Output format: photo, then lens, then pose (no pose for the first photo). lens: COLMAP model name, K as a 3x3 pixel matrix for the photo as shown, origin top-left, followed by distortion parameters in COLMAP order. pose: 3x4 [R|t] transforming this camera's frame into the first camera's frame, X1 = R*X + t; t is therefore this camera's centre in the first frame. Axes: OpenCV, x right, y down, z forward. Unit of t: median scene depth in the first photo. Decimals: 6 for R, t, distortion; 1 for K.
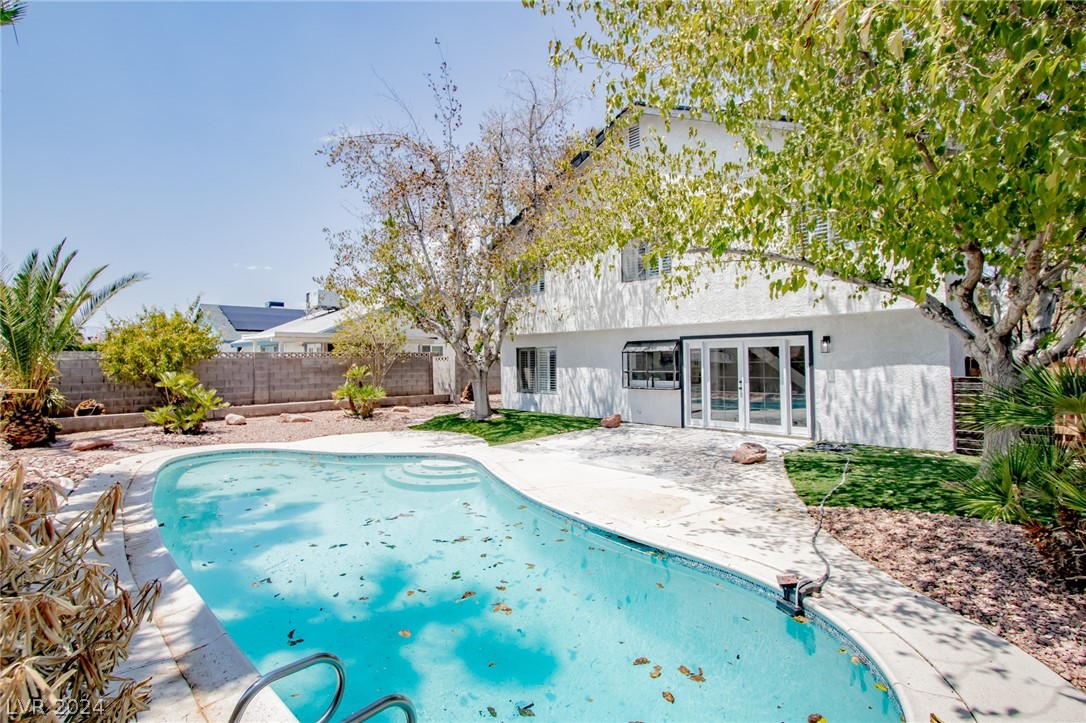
lens RADIAL K [[497.5, 0, 543.0], [0, 497.5, 361.5], [0, 0, 1]] dist [-0.001108, -0.000307]
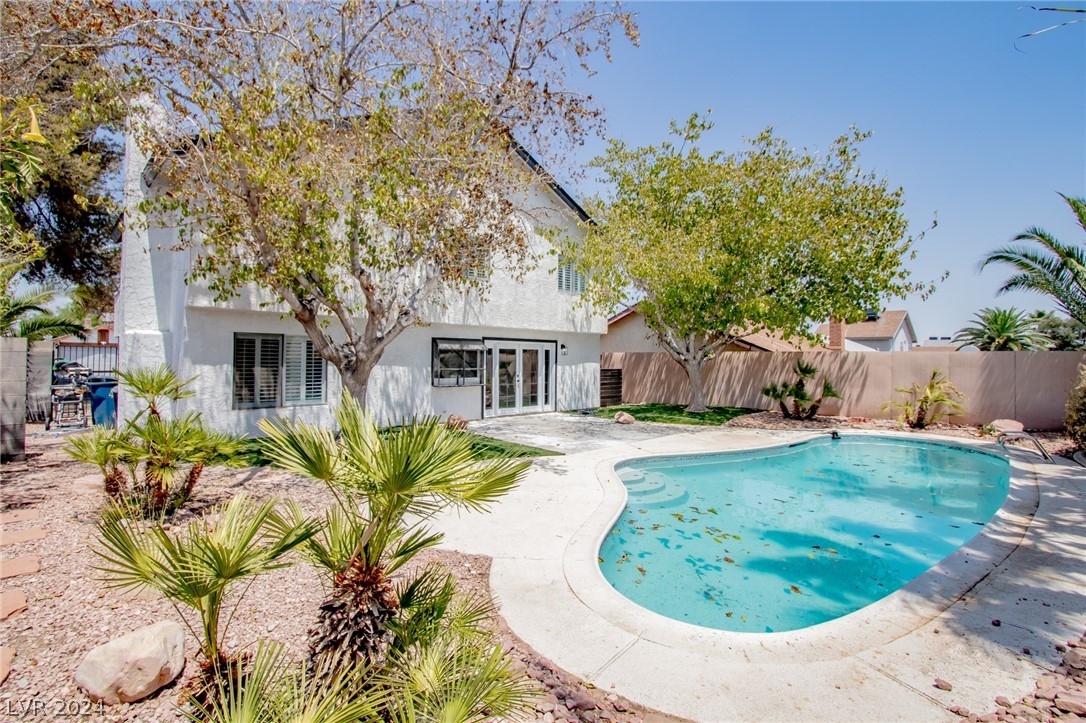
lens RADIAL K [[496.1, 0, 538.7], [0, 496.1, 358.4], [0, 0, 1]] dist [0.000396, 0.000034]
pose [[0.014020, 0.024463, 0.999602, -0.797550], [0.005223, 0.999685, -0.024539, 0.025134], [-0.999888, 0.005565, 0.013888, 0.829570]]
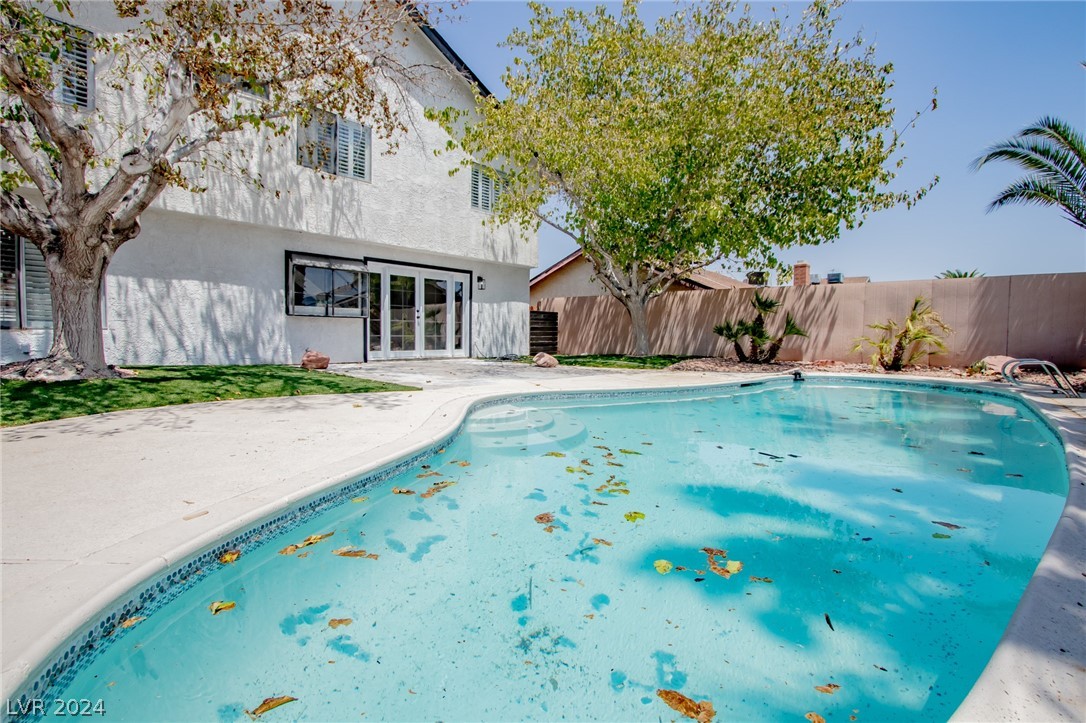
lens RADIAL K [[497.5, 0, 543.0], [0, 497.5, 361.5], [0, 0, 1]] dist [-0.001108, -0.000307]
pose [[-0.052078, -0.033876, 0.998068, -0.584714], [0.003929, 0.999410, 0.034126, 0.099908], [-0.998635, 0.005699, -0.051914, 0.710620]]
